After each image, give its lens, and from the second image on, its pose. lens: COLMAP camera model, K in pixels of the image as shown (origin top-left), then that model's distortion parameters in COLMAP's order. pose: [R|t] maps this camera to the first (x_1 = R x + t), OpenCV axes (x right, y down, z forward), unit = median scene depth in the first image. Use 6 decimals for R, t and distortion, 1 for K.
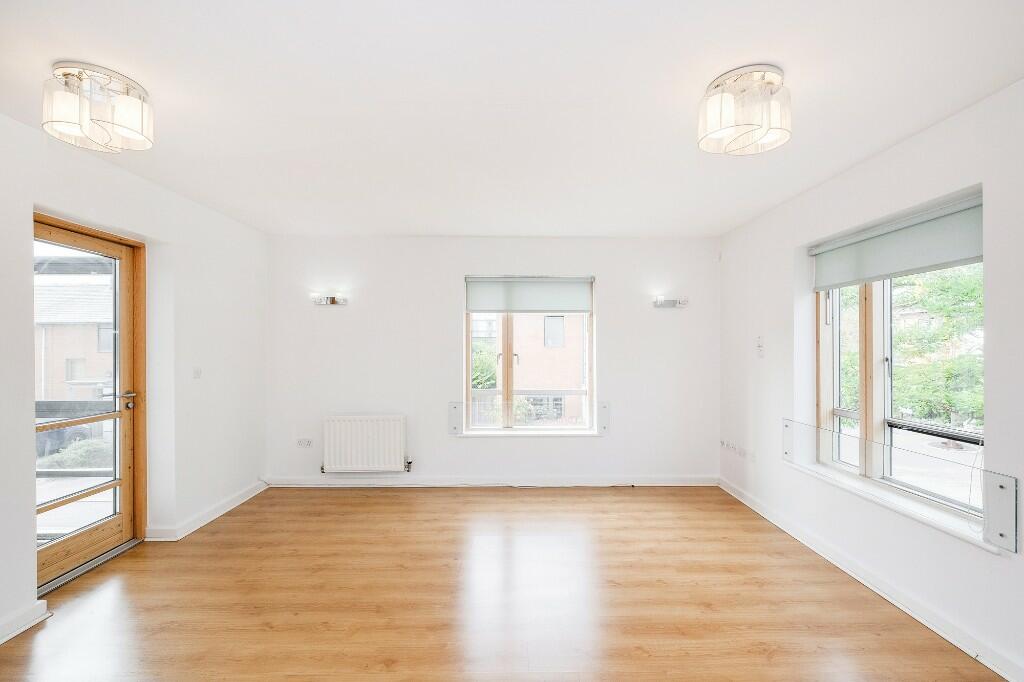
lens RADIAL K [[451.5, 0, 522.3], [0, 451.5, 345.6], [0, 0, 1]] dist [-0.001280, -0.000521]
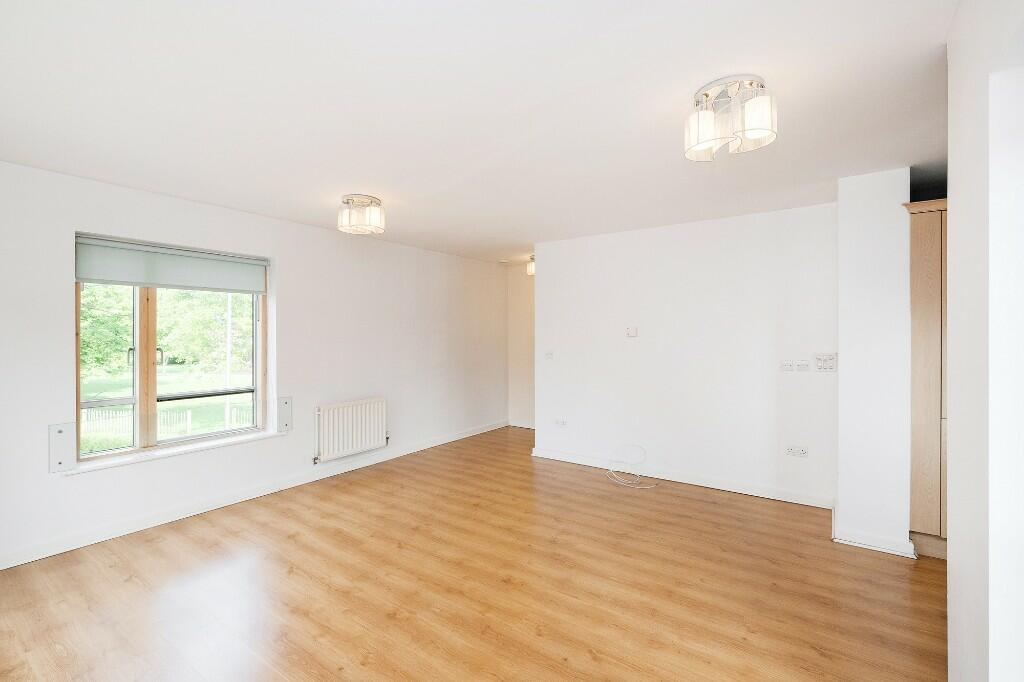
lens RADIAL K [[451.5, 0, 515.8], [0, 451.5, 338.3], [0, 0, 1]] dist [-0.001280, -0.000521]
pose [[-0.805616, 0.001745, 0.592436, -0.580521], [0.001124, 0.999998, -0.001417, 0.001918], [-0.592437, -0.000476, -0.805616, 1.085821]]
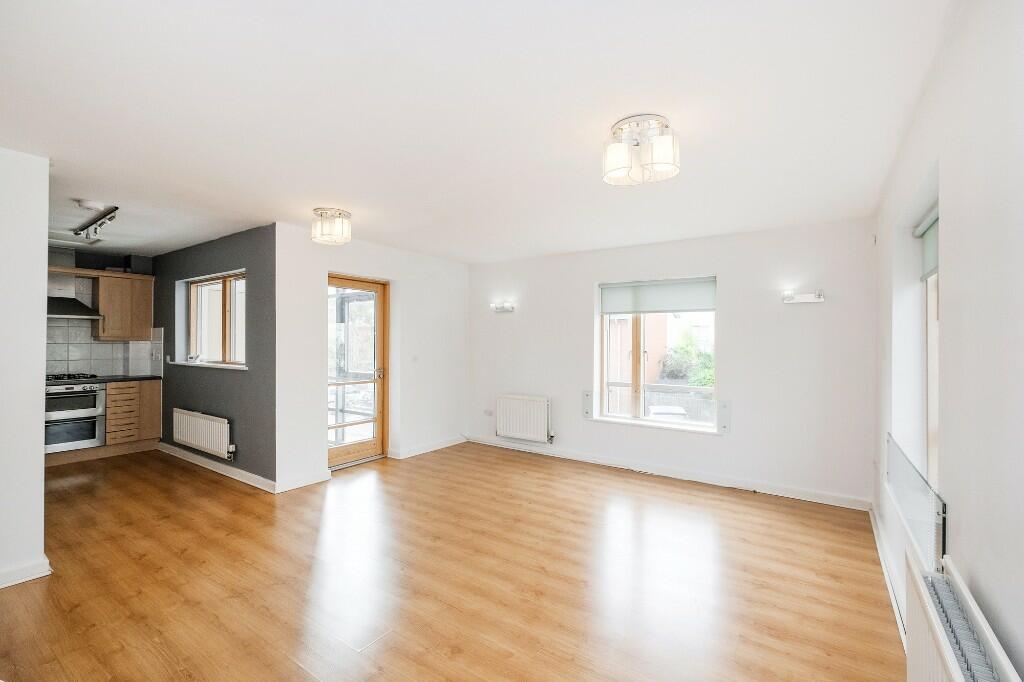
lens RADIAL K [[451.5, 0, 518.2], [0, 451.5, 340.9], [0, 0, 1]] dist [-0.001280, -0.000521]
pose [[0.812464, 0.004934, -0.582990, 0.473490], [-0.006639, 0.999978, -0.000788, -0.003929], [0.582973, 0.004510, 0.812479, -0.083641]]
